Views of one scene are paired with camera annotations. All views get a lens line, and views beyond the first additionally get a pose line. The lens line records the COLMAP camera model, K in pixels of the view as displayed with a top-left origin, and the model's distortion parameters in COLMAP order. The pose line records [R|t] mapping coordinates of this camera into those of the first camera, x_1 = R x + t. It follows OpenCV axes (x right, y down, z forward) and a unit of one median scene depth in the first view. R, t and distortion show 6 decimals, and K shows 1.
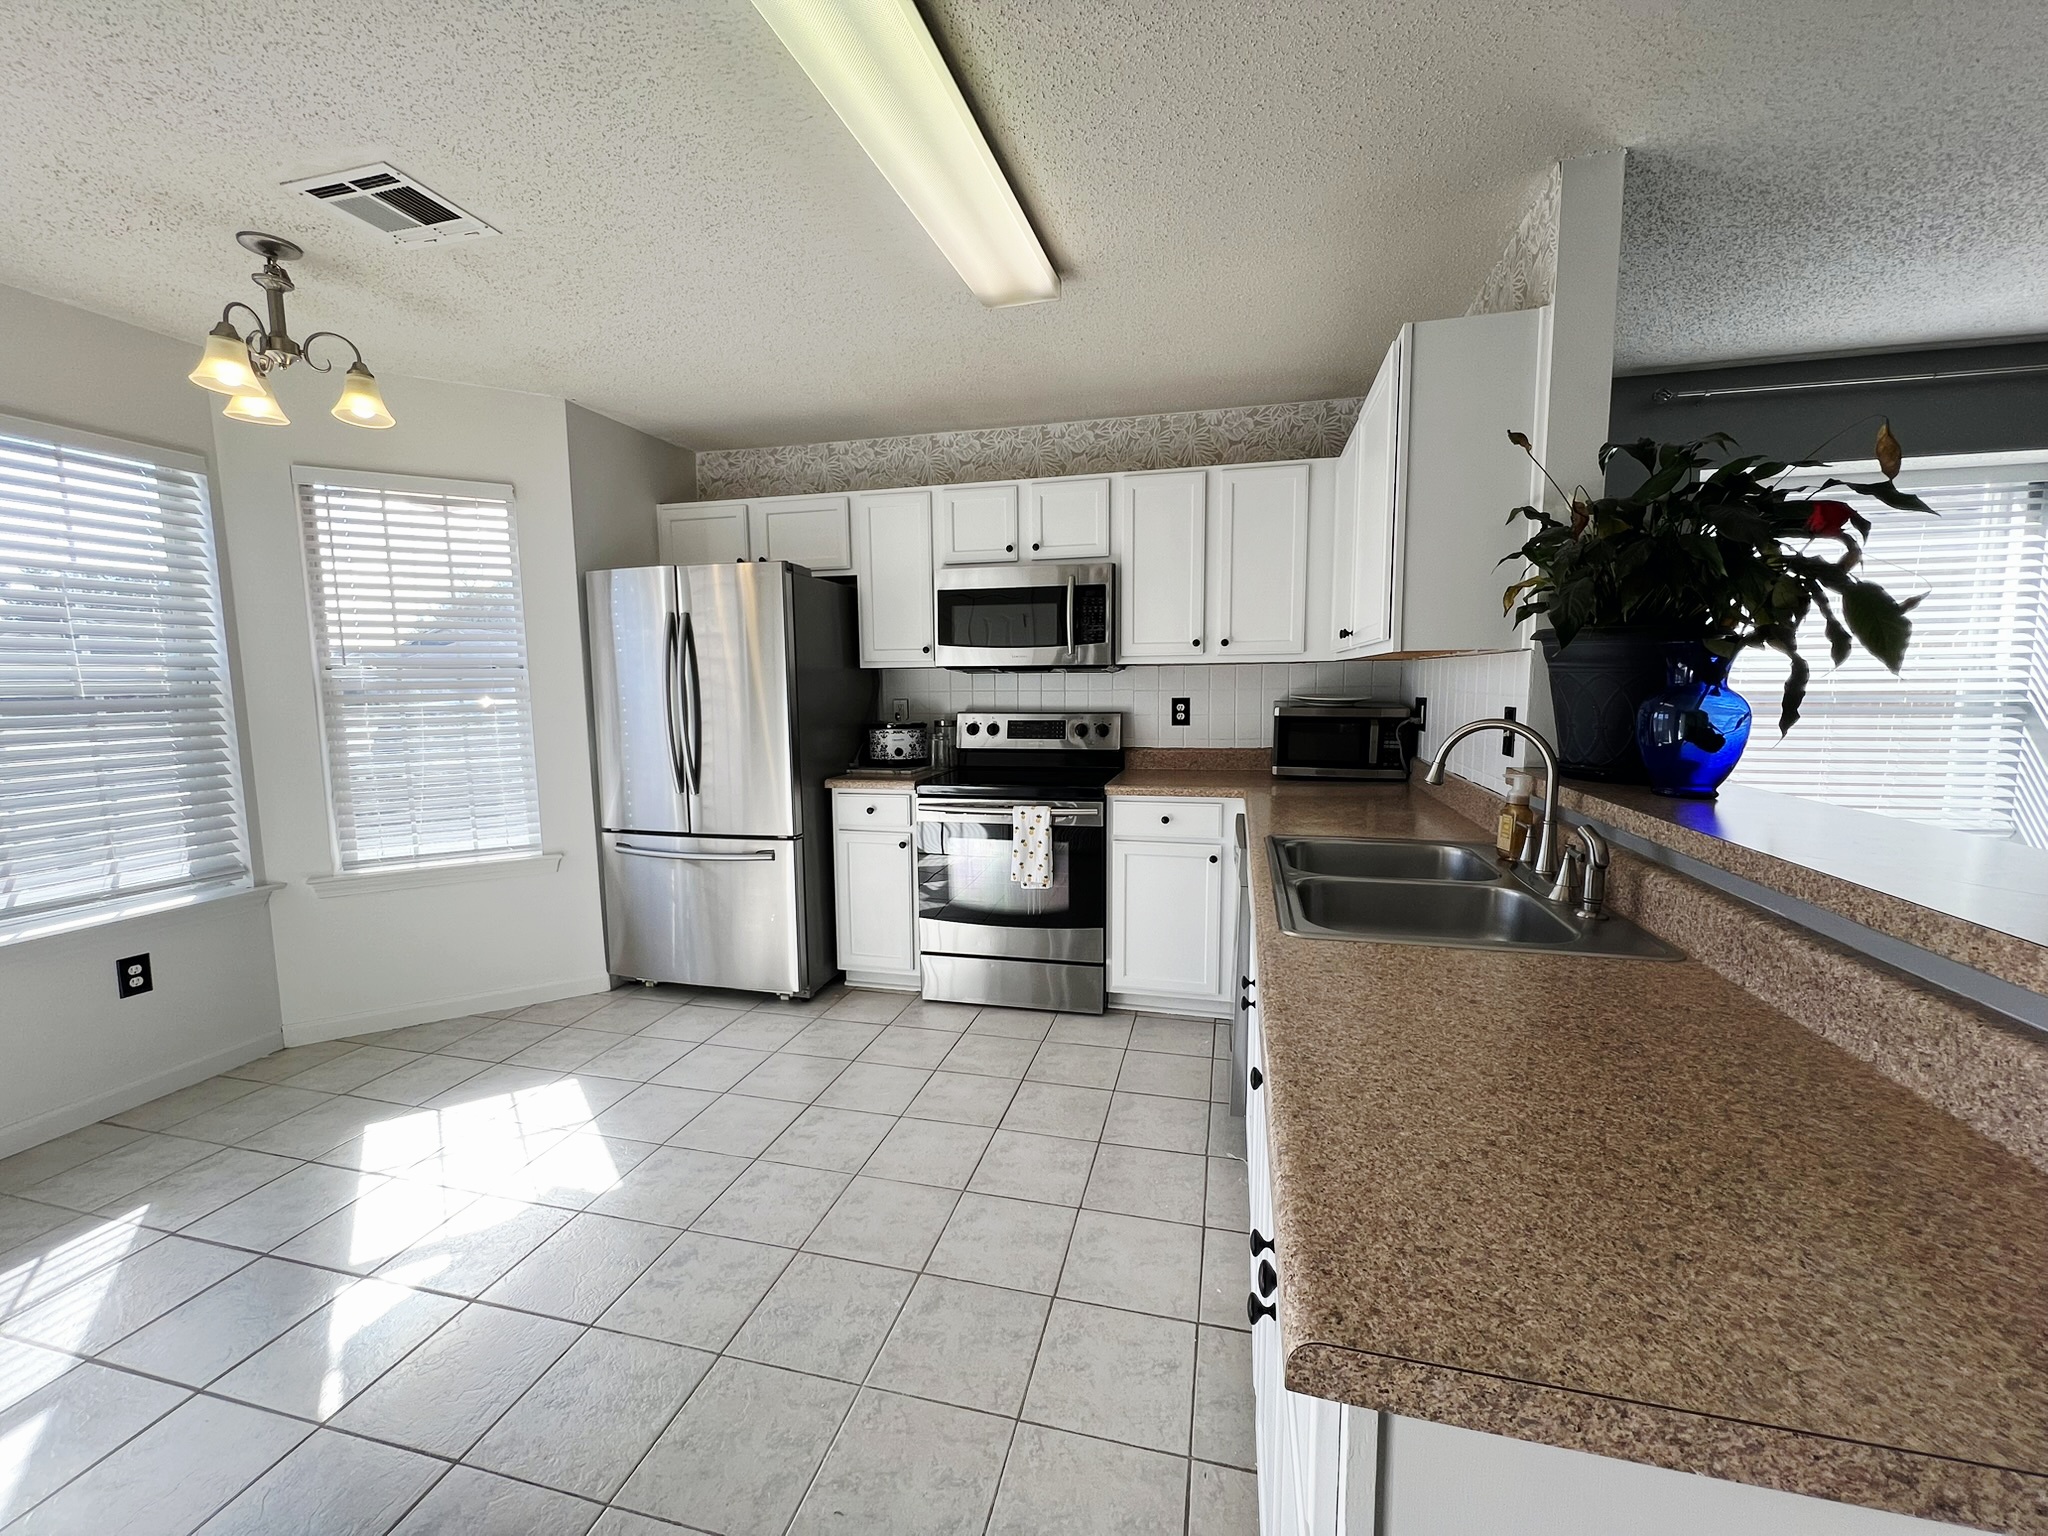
lens RADIAL K [[826.8, 0, 1028.2], [0, 826.8, 772.4], [0, 0, 1]] dist [0.001314, 0.000996]
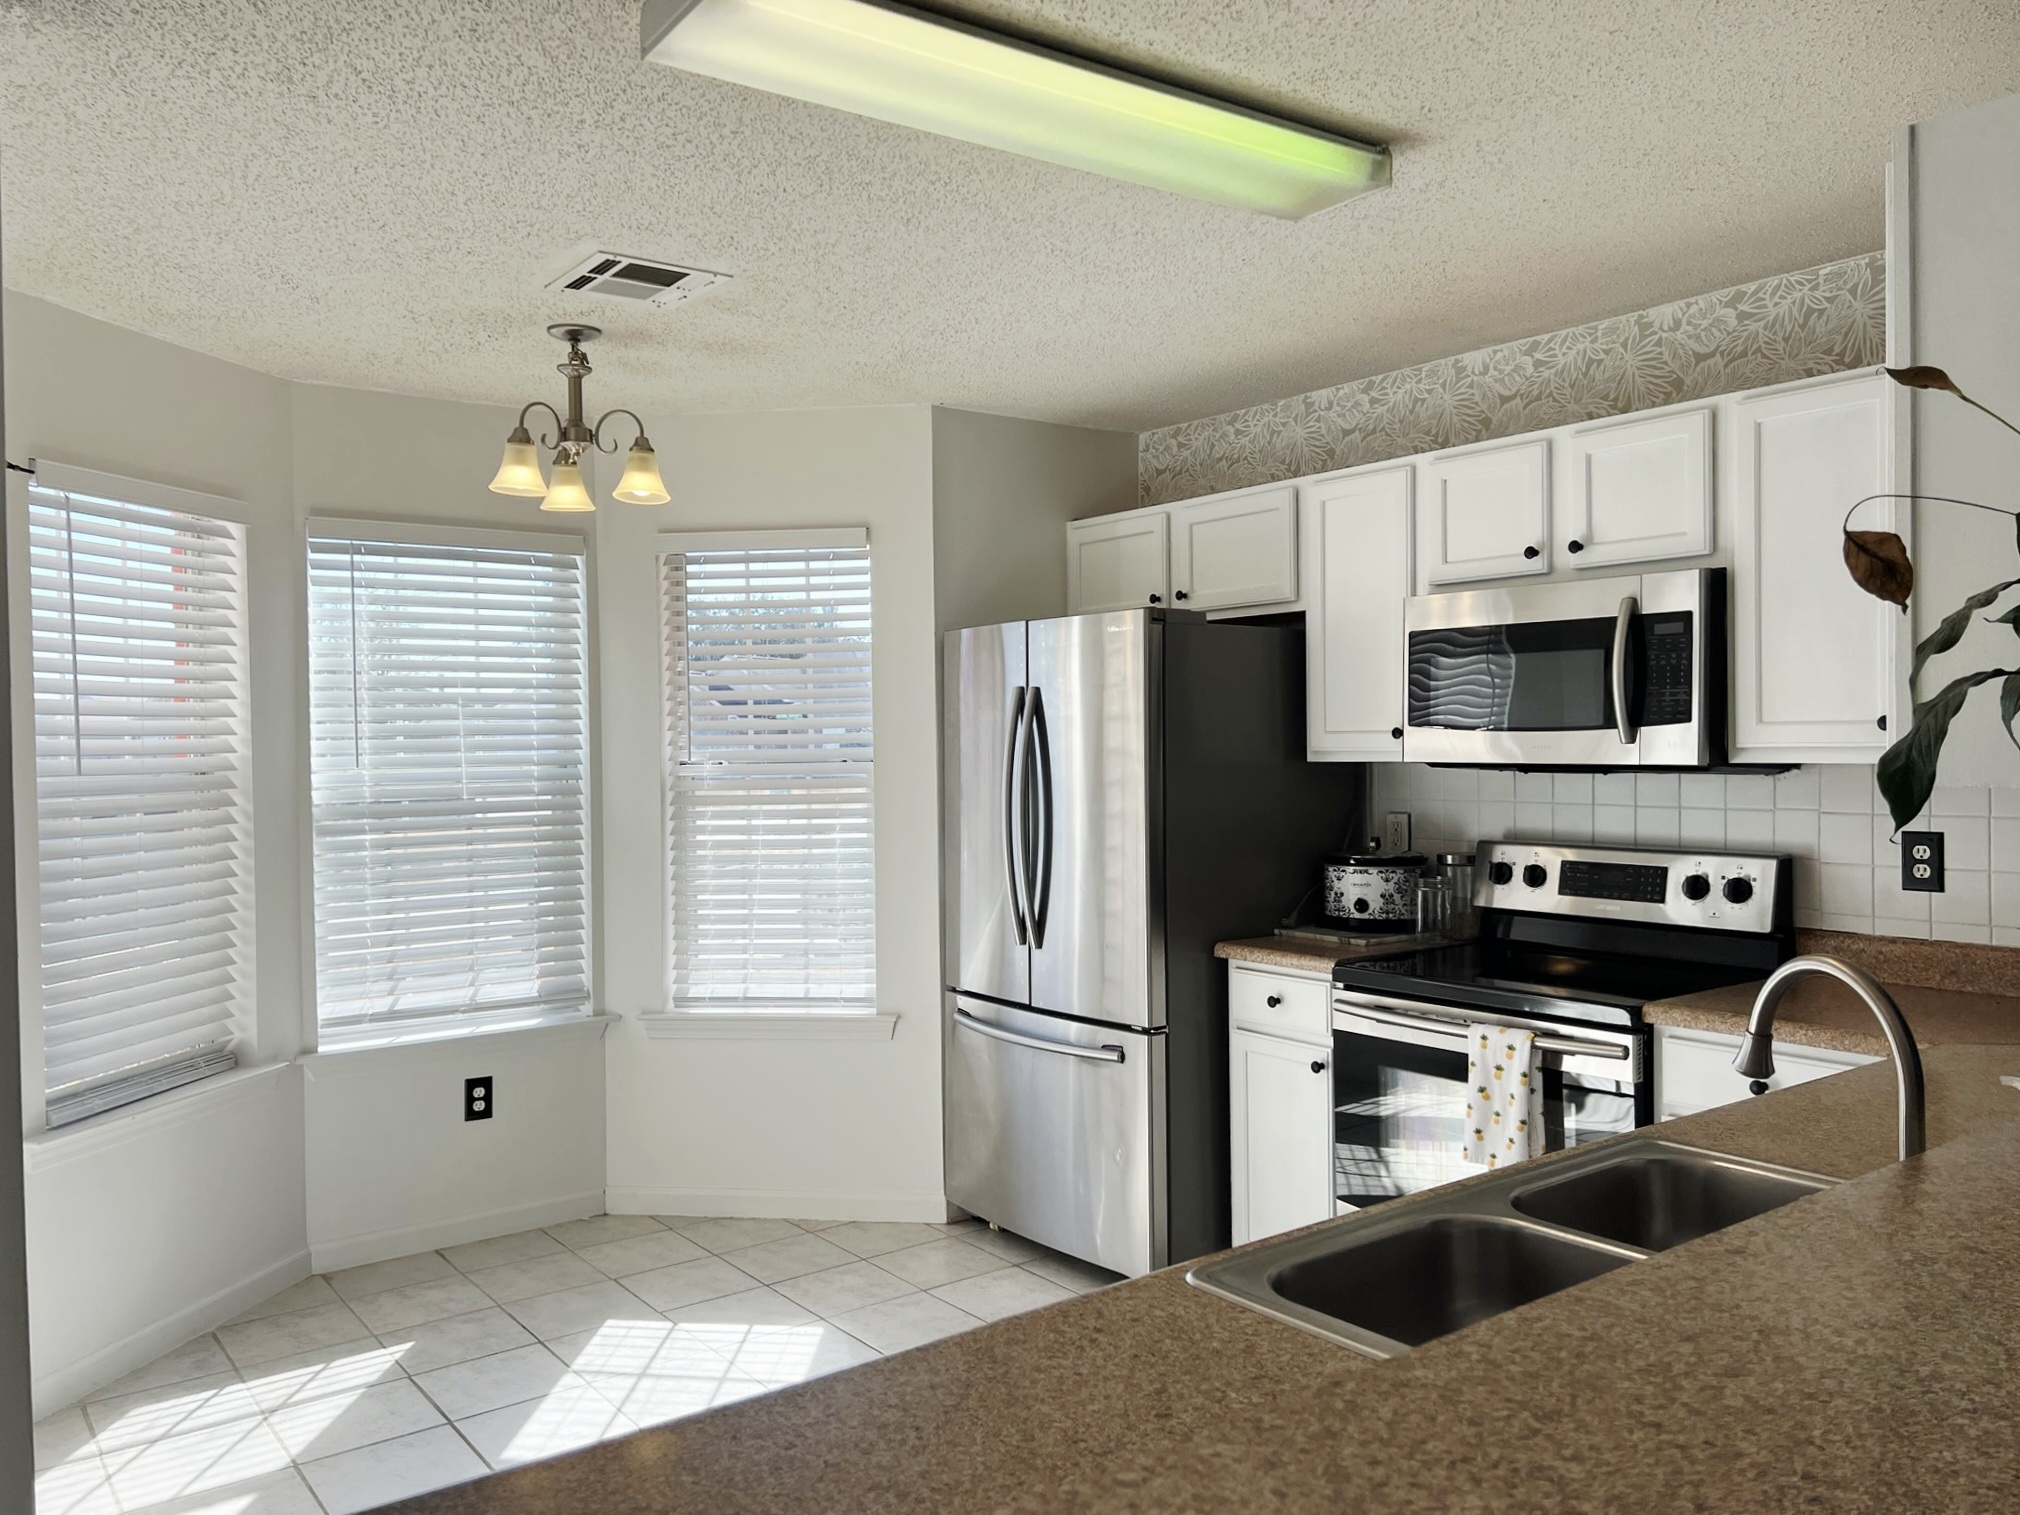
lens RADIAL K [[1548.5, 0, 1009.8], [0, 1548.5, 768.3], [0, 0, 1]] dist [0.057496, -0.044420]
pose [[0.779061, 0.011758, -0.626838, 0.381244], [-0.064347, 0.996044, -0.061290, -0.043186], [0.623638, 0.088084, 0.776735, -0.014958]]
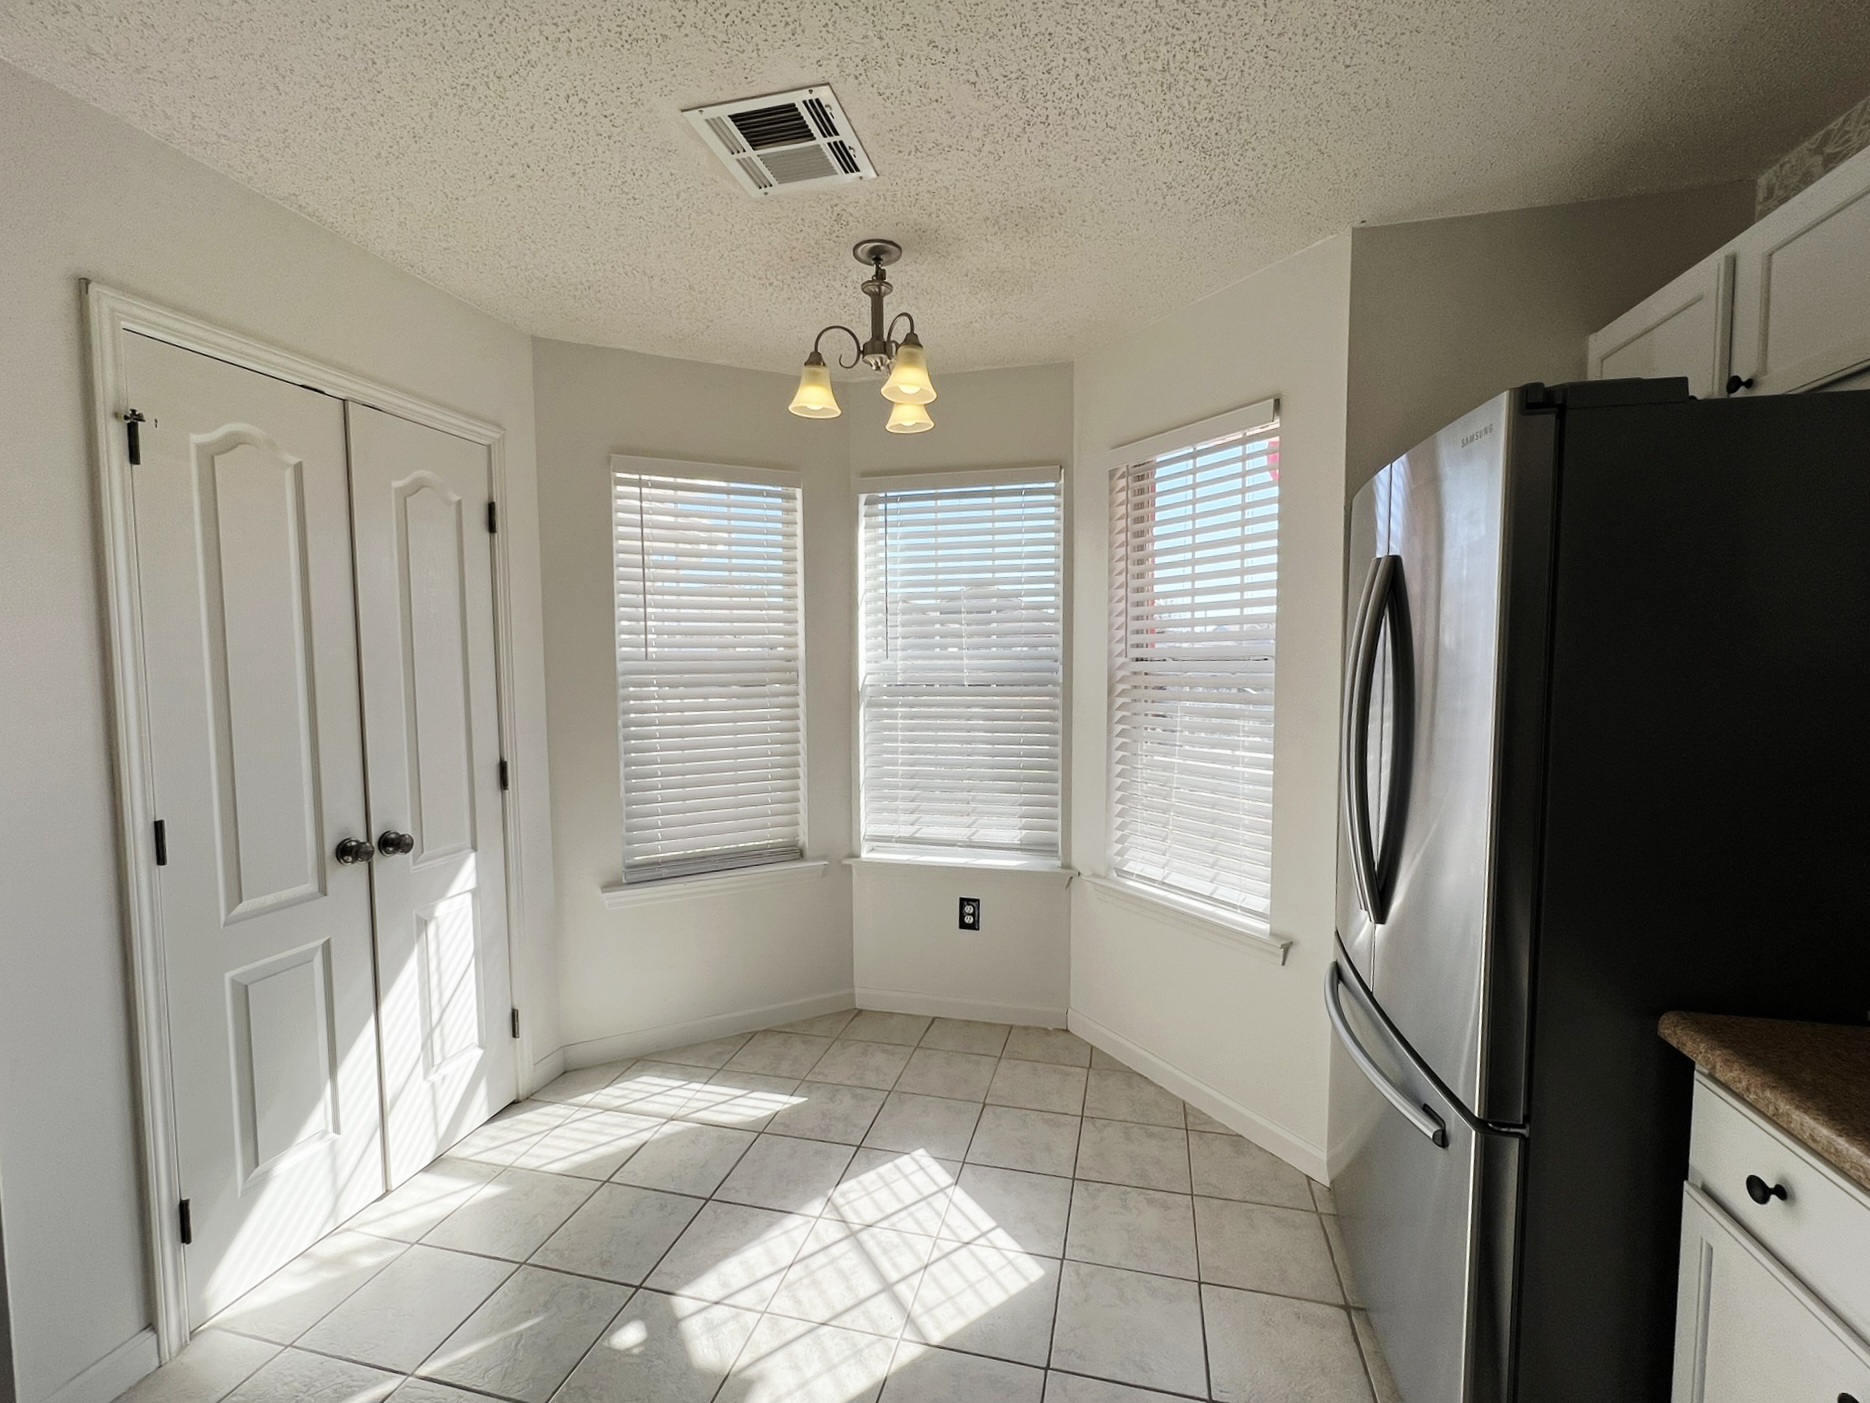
lens RADIAL K [[820.4, 0, 939.7], [0, 820.4, 706.0], [0, 0, 1]] dist [0.002859, -0.000575]
pose [[0.003208, 0.071699, -0.997421, 0.077913], [-0.105436, 0.991891, 0.070962, -0.109833], [0.994421, 0.104937, 0.010742, 0.731382]]
